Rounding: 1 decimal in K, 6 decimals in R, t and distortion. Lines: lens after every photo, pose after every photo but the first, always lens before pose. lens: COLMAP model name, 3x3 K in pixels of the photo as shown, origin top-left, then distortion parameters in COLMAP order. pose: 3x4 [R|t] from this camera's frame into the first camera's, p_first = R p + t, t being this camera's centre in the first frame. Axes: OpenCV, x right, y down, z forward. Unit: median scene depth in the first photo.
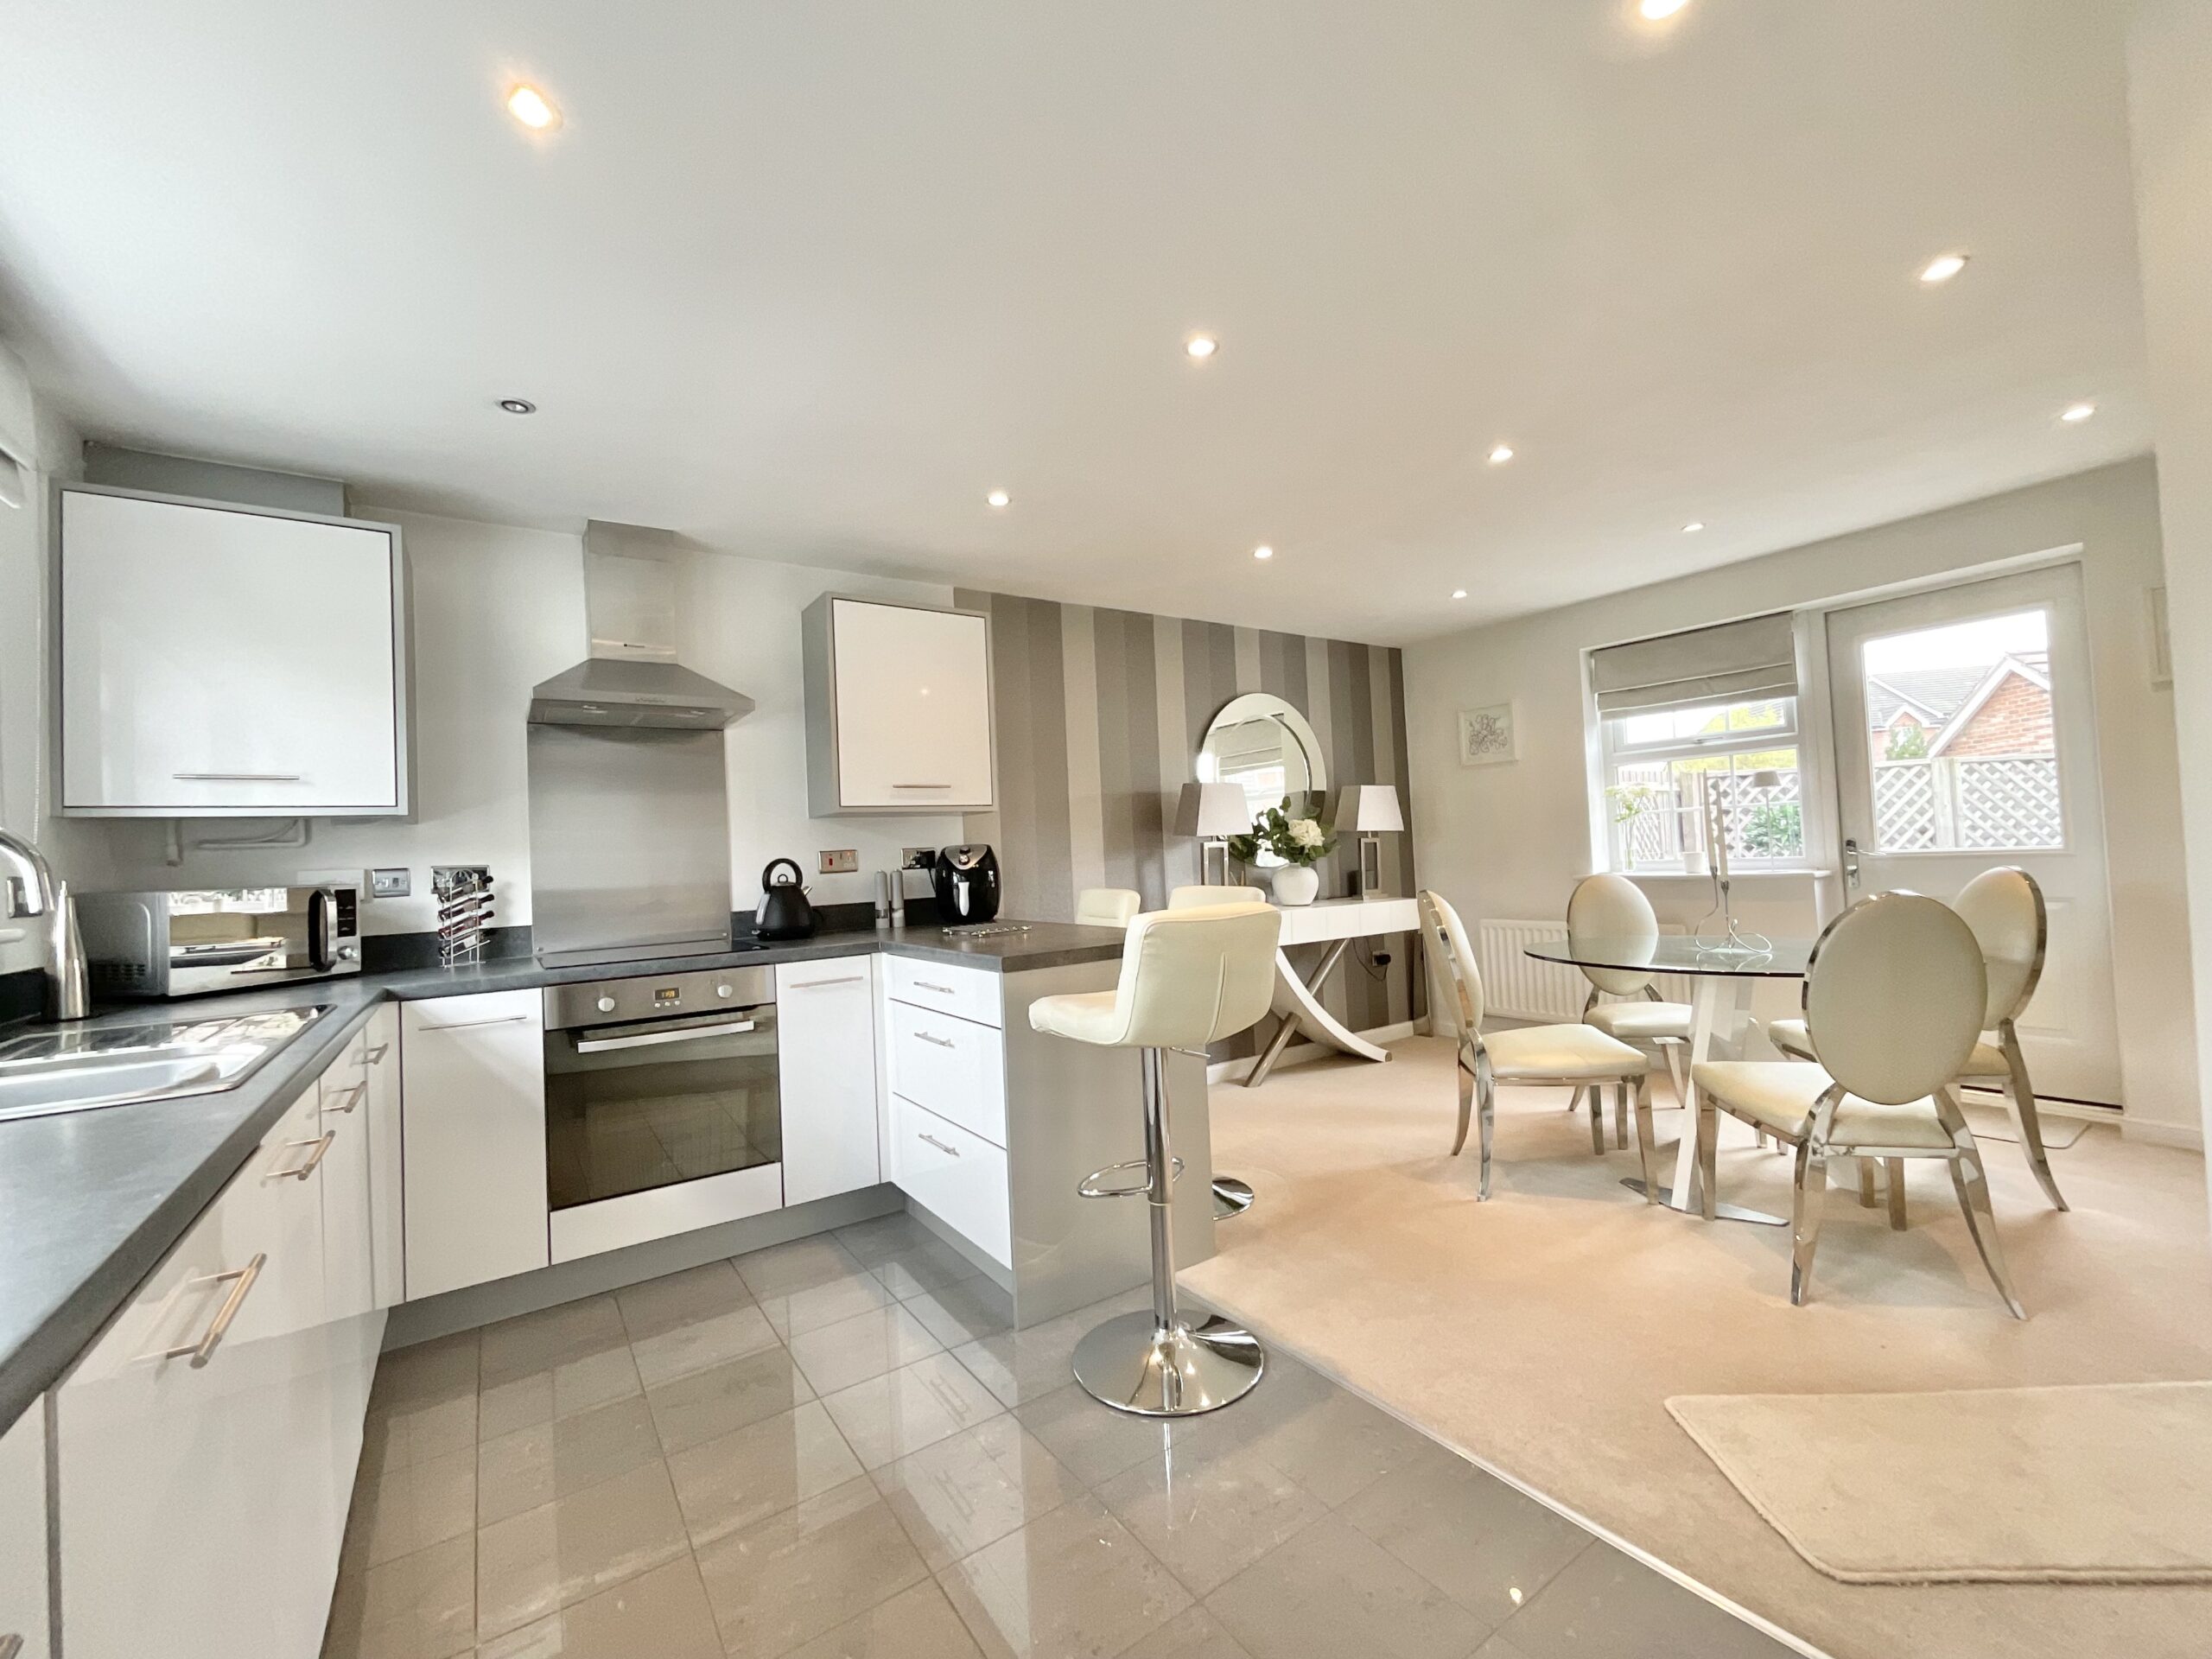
lens RADIAL K [[909.8, 0, 1106.0], [0, 909.8, 829.5], [0, 0, 1]] dist [-0.003127, 0.004696]
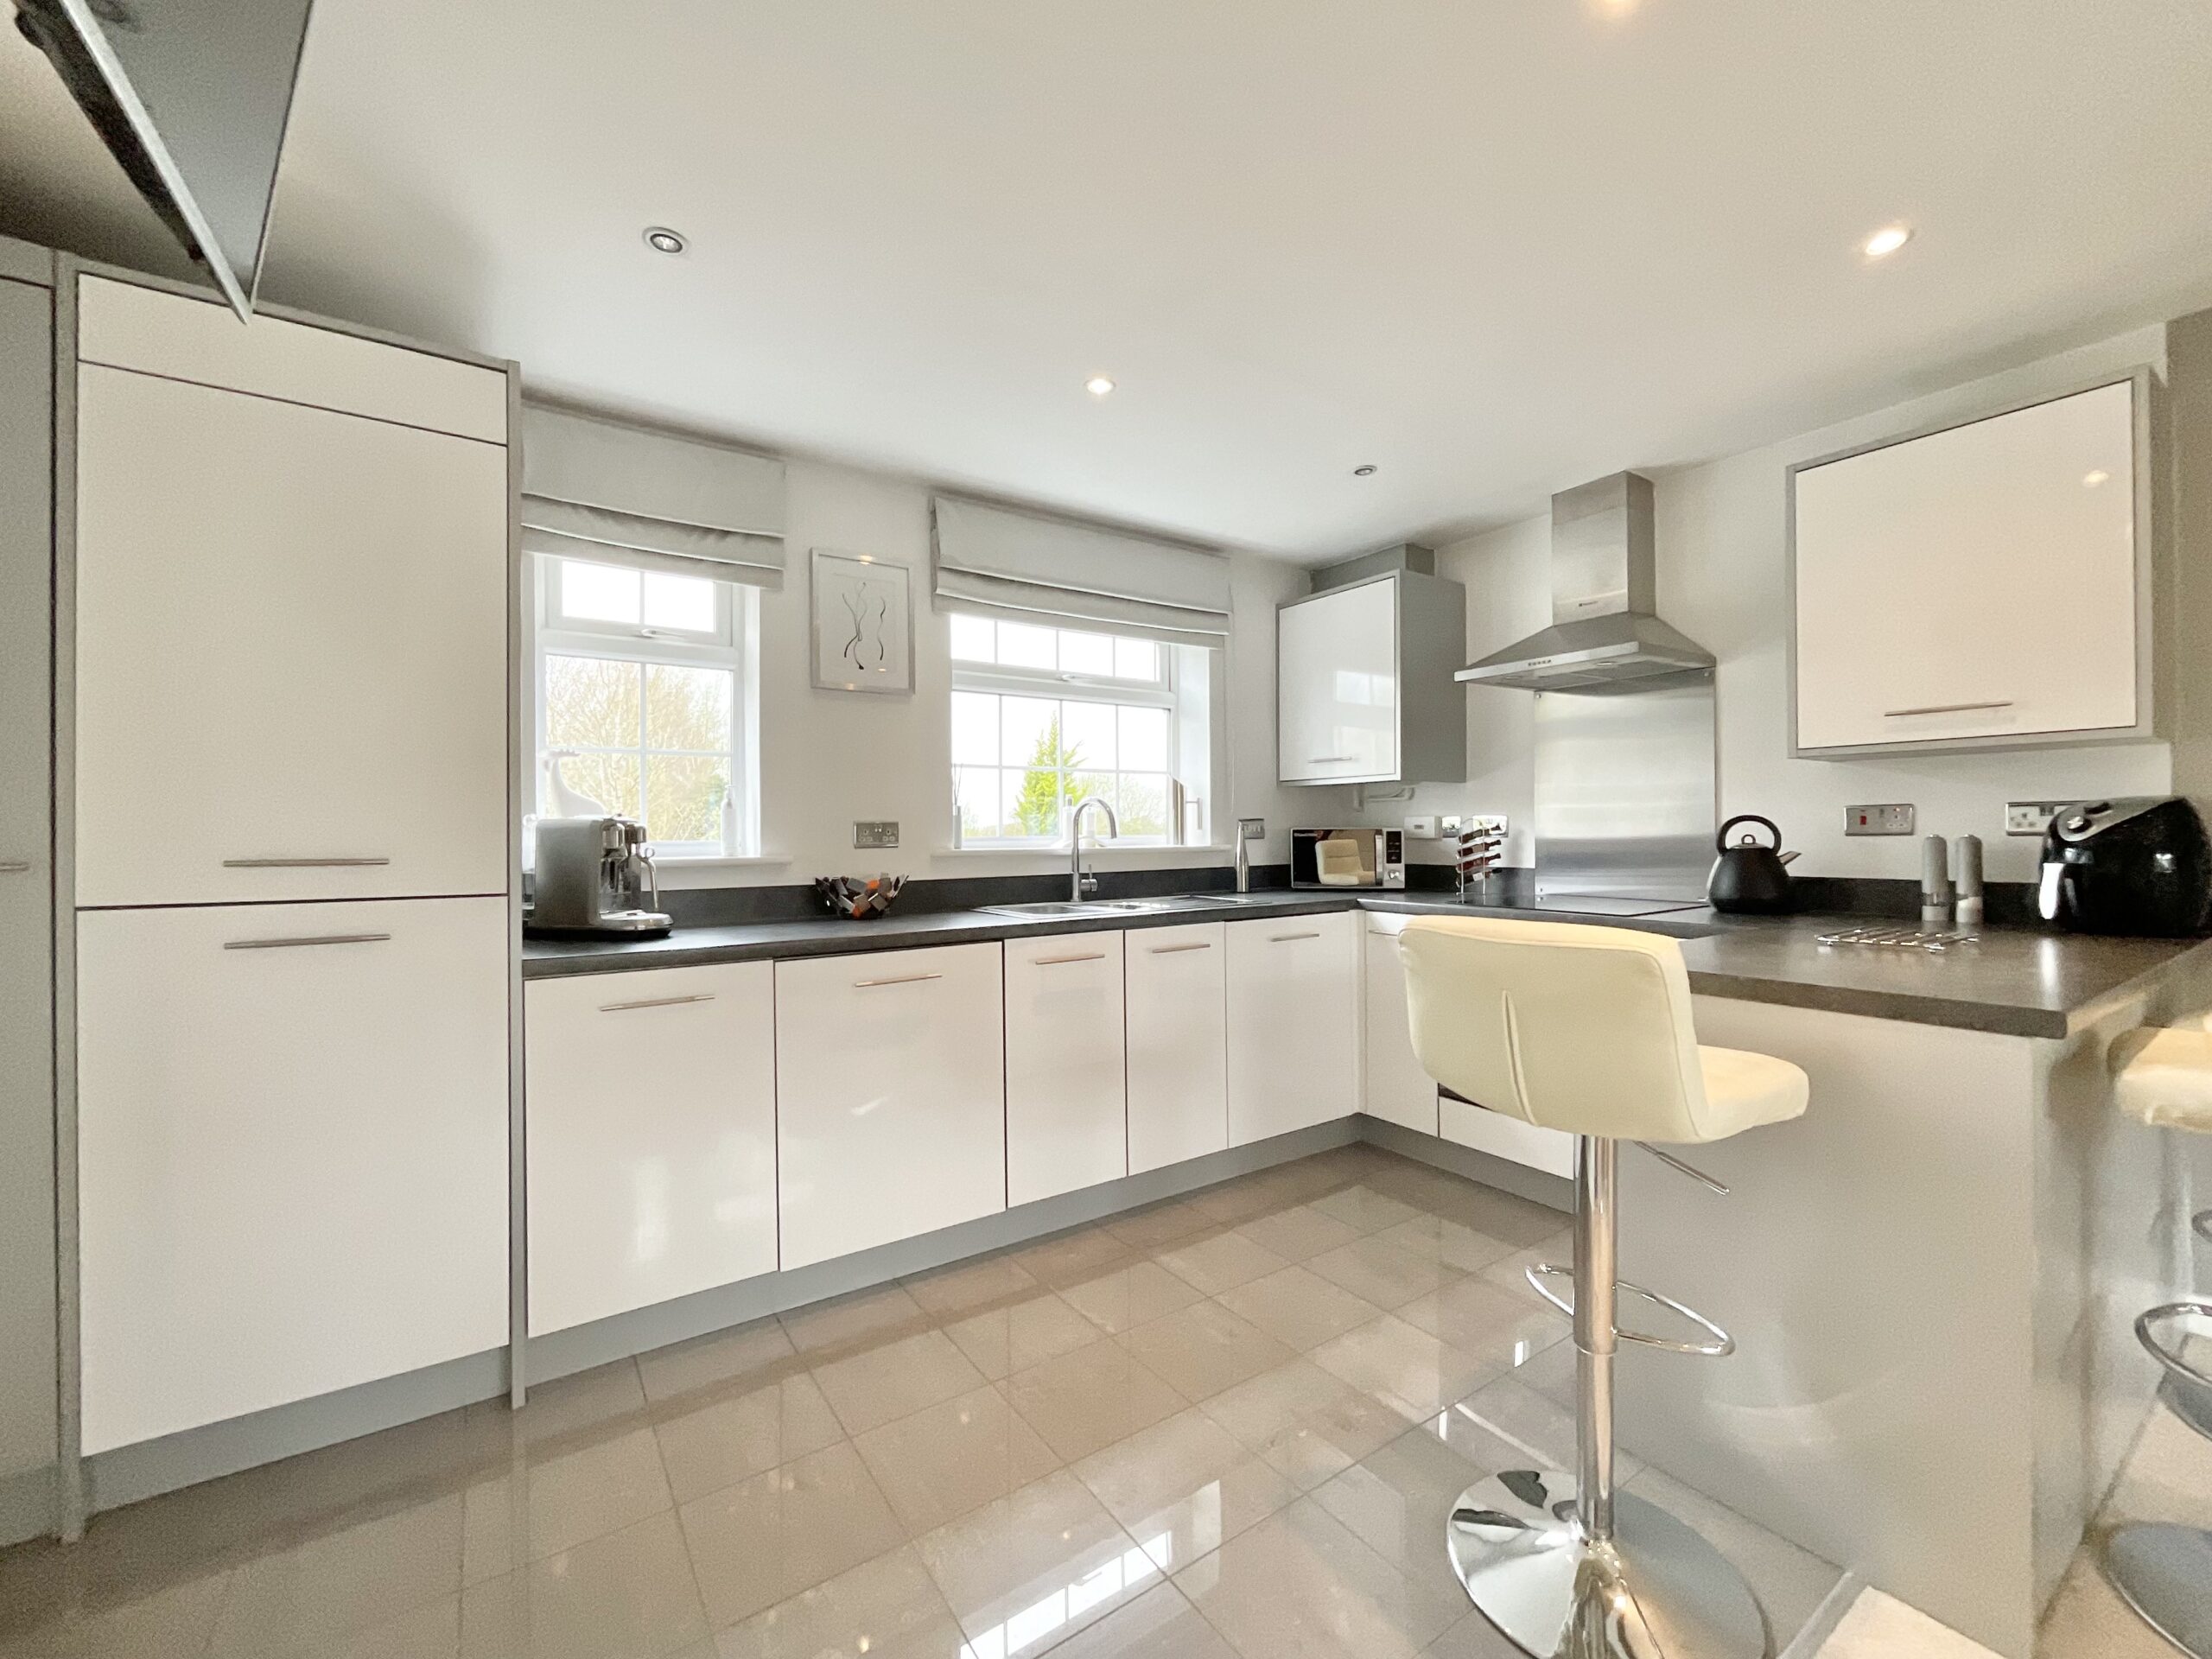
lens RADIAL K [[898.7, 0, 1110.0], [0, 898.7, 829.8], [0, 0, 1]] dist [-0.002723, -0.000326]
pose [[-0.007877, 0.045484, -0.998934, 0.351516], [0.038094, 0.998254, 0.045152, -0.010626], [0.999243, -0.037698, -0.009596, 0.327305]]
